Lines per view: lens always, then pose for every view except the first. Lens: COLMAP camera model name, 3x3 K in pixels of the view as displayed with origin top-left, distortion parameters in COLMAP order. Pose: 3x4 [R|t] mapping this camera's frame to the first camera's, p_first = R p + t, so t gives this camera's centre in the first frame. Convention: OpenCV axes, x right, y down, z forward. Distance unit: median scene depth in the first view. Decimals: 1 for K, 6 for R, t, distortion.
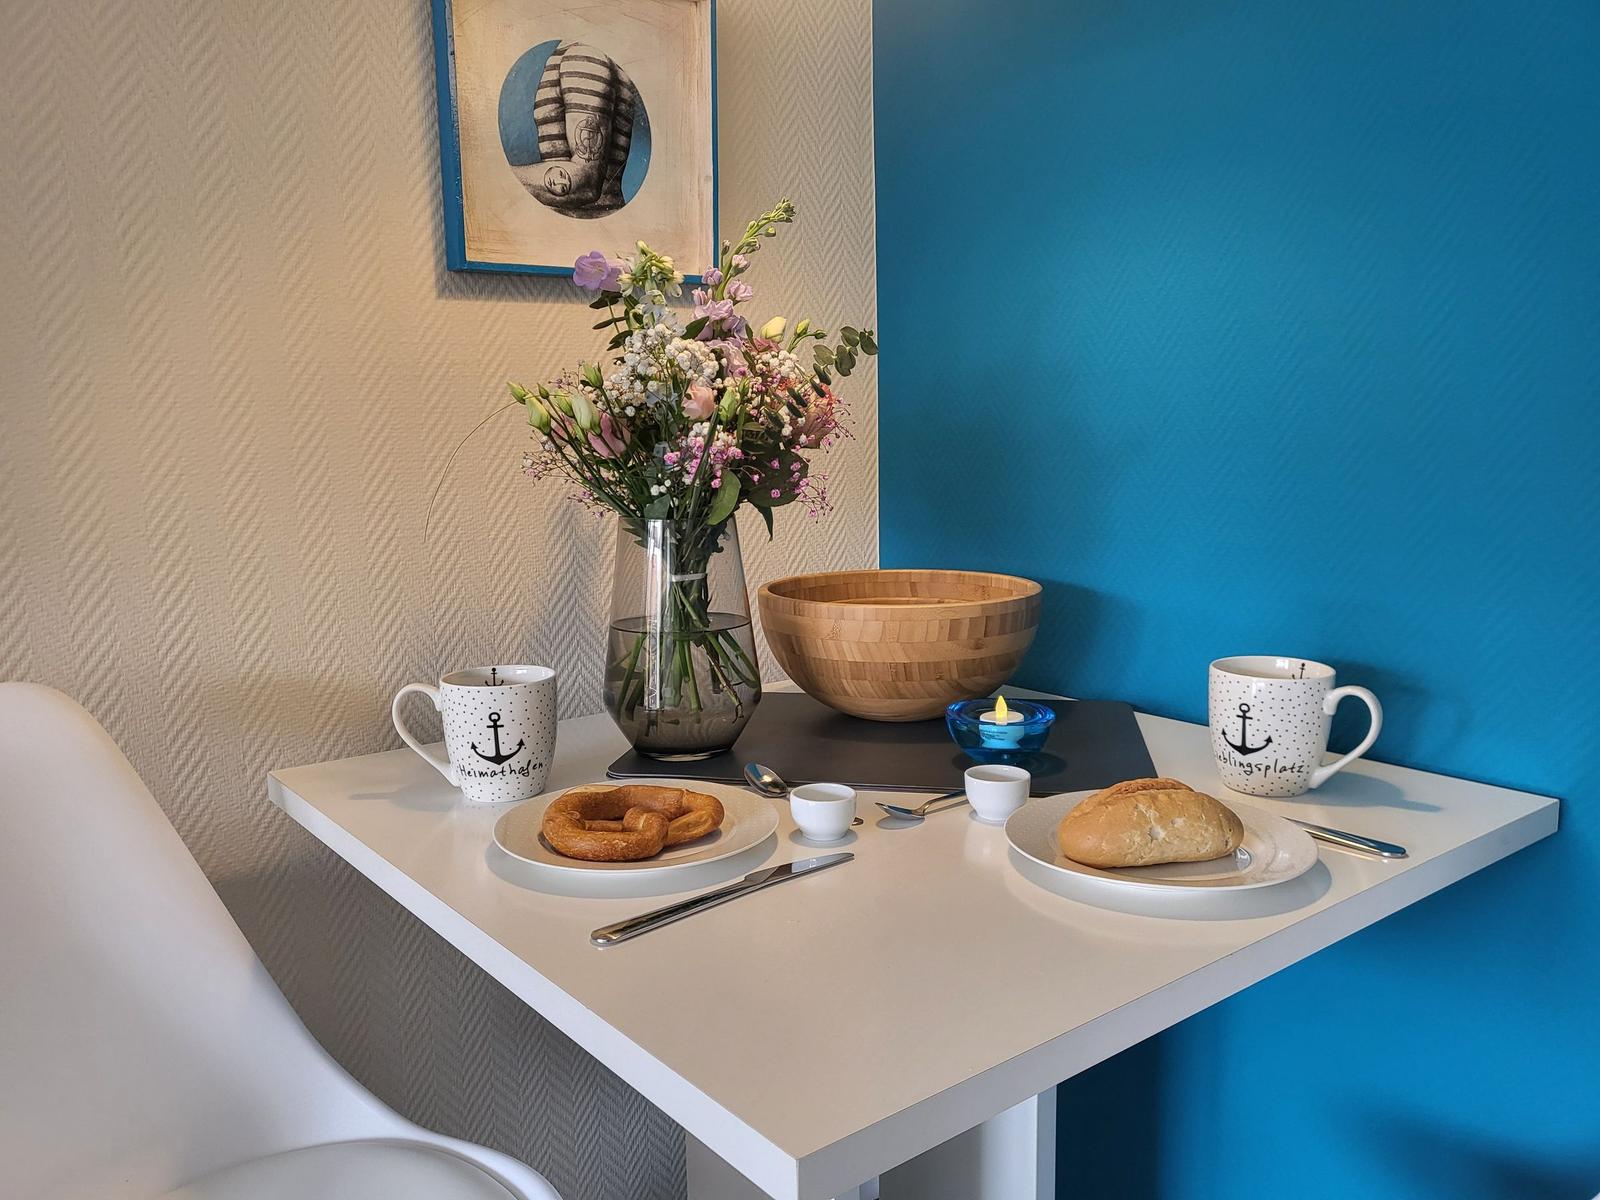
lens RADIAL K [[1193.3, 0, 800.0], [0, 1193.3, 600.0], [0, 0, 1]] dist [0.000657, 0.001758]
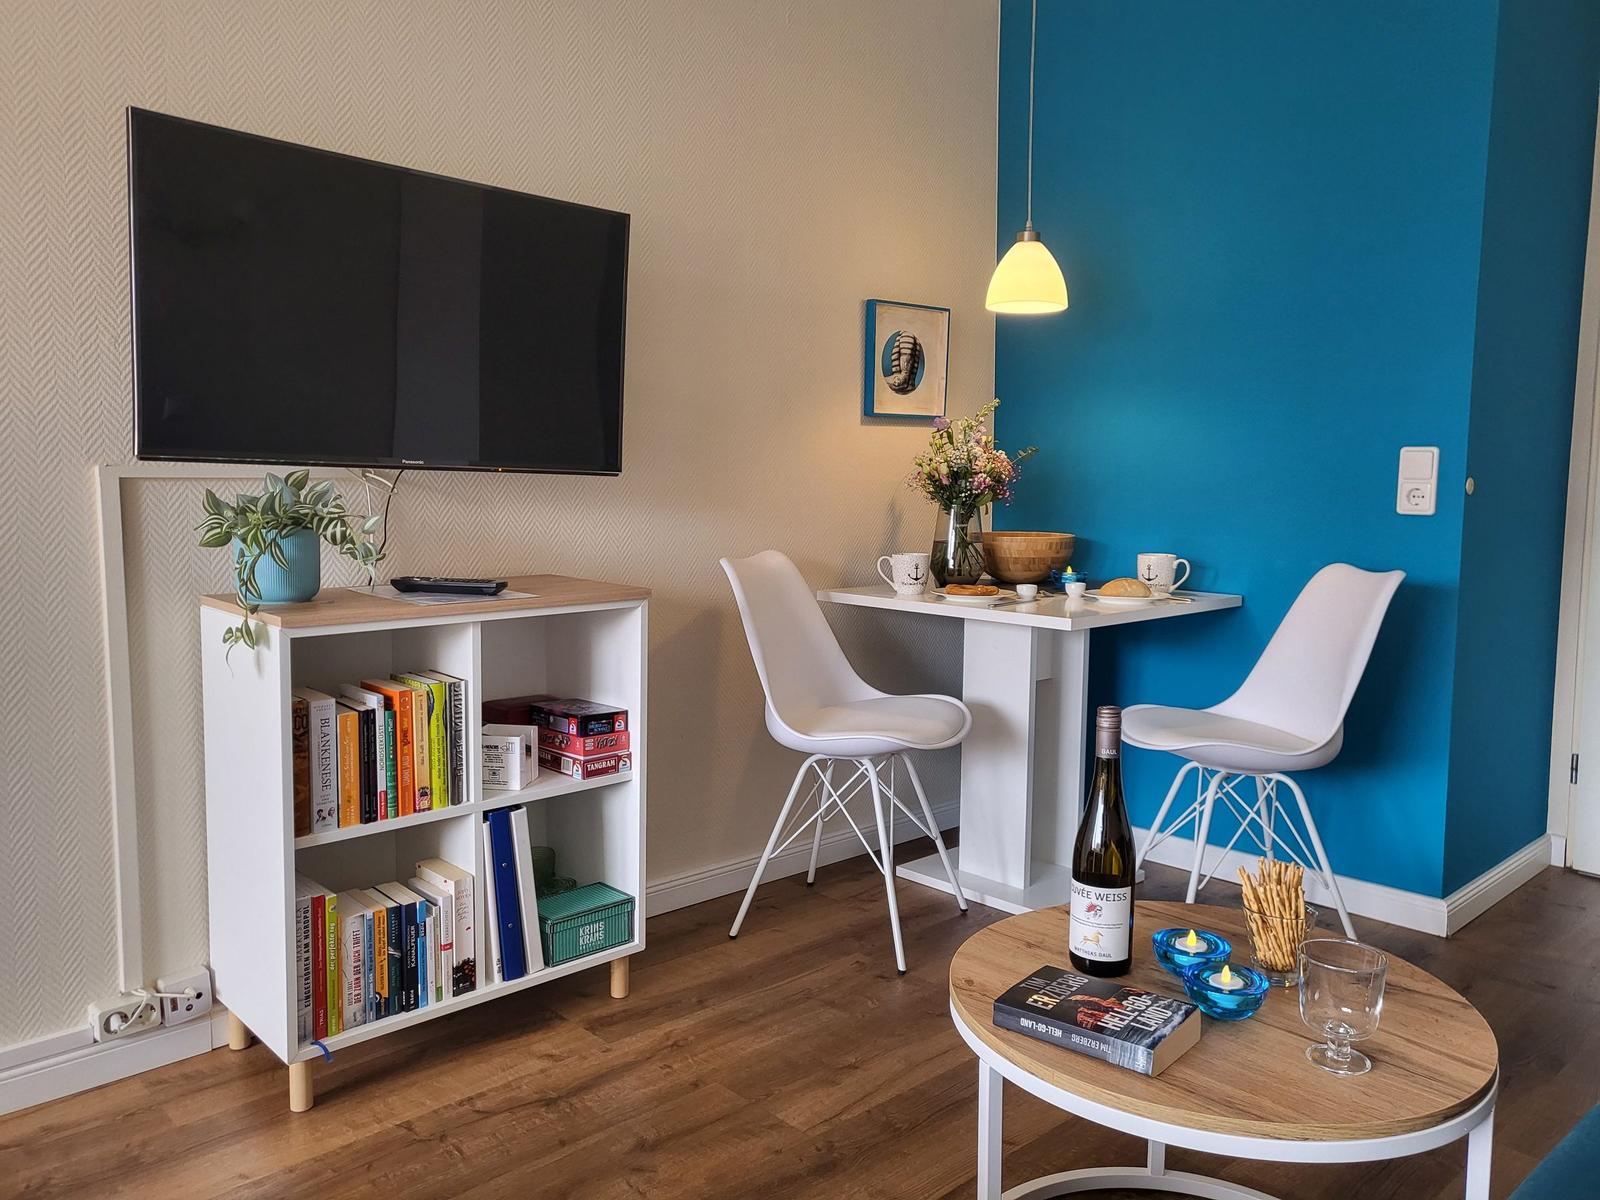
lens RADIAL K [[1230.9, 0, 794.0], [0, 1230.9, 595.4], [0, 0, 1]] dist [0.012063, 0.007429]
pose [[0.995137, 0.017207, 0.096991, -0.806461], [-0.012793, 0.998862, -0.045944, 0.299296], [-0.097671, 0.044479, 0.994224, -1.978878]]
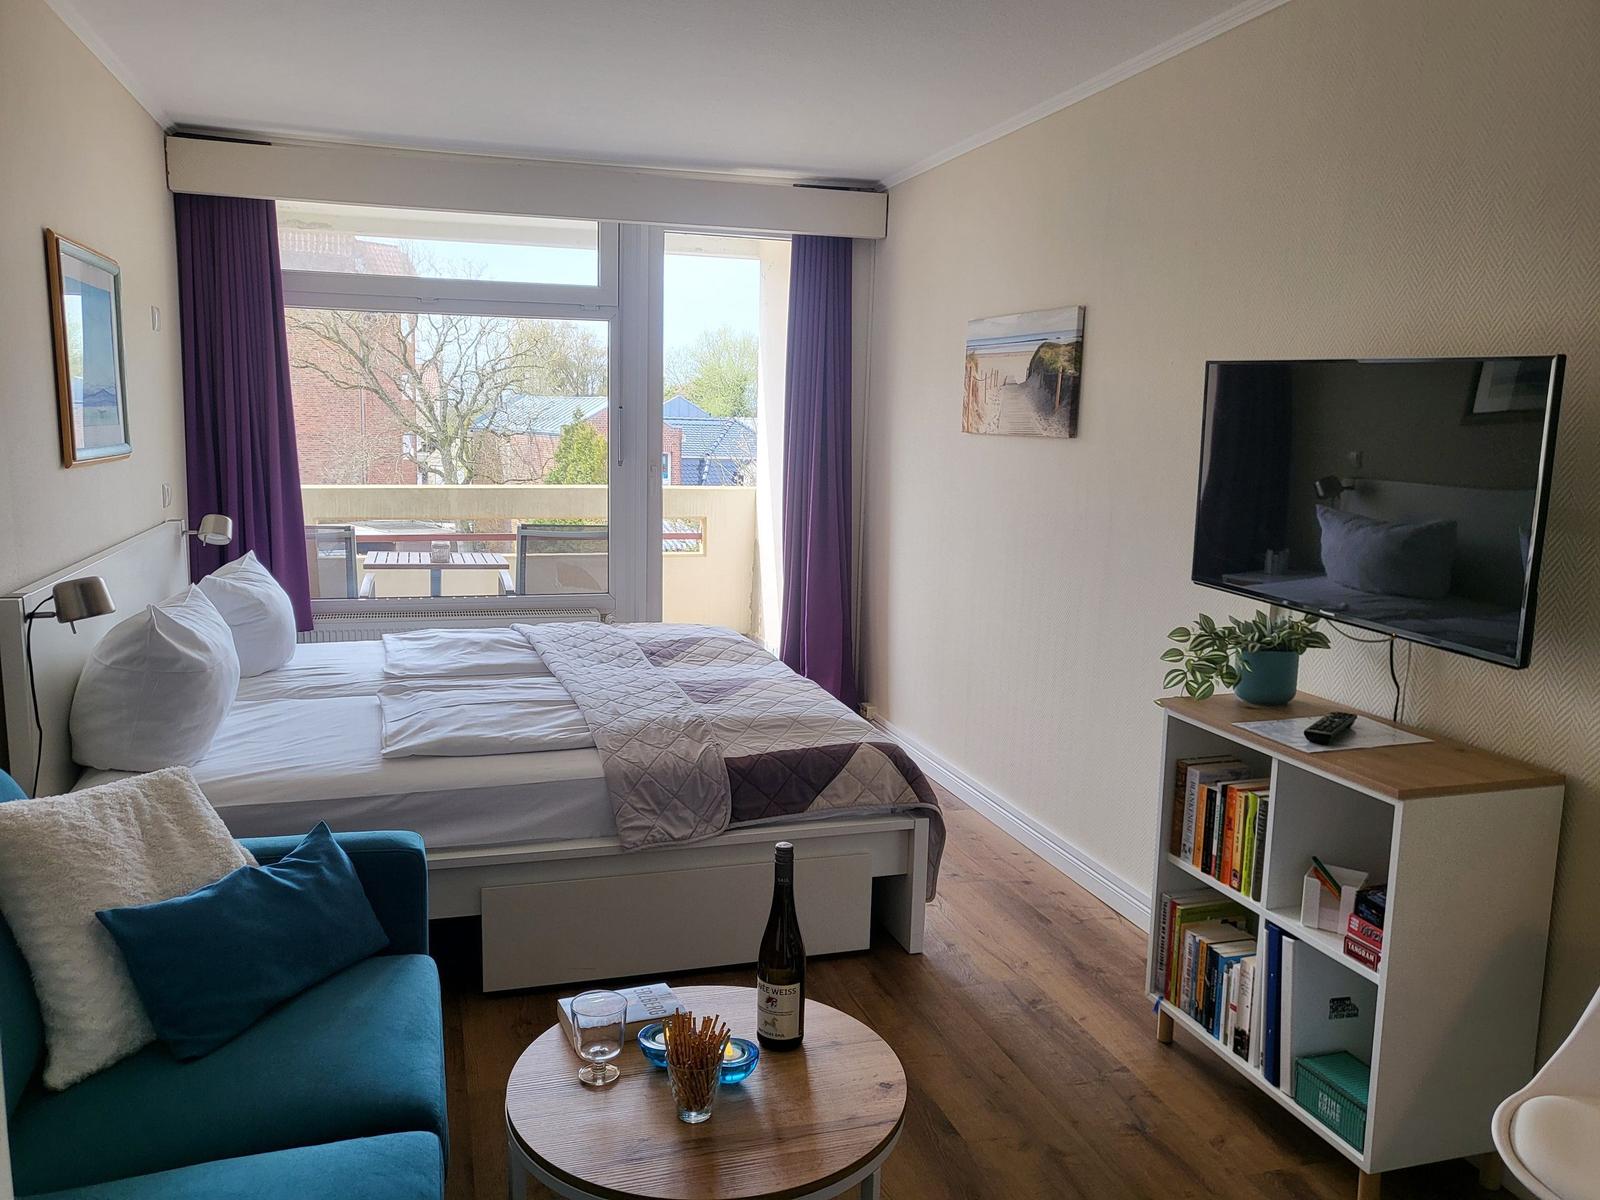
lens RADIAL K [[1230.9, 0, 794.0], [0, 1230.9, 595.4], [0, 0, 1]] dist [0.012063, 0.007429]
pose [[-0.340615, 0.152333, -0.927780, 1.361986], [-0.152198, 0.964839, 0.214294, -0.419507], [0.927802, 0.214198, -0.305454, -0.052432]]
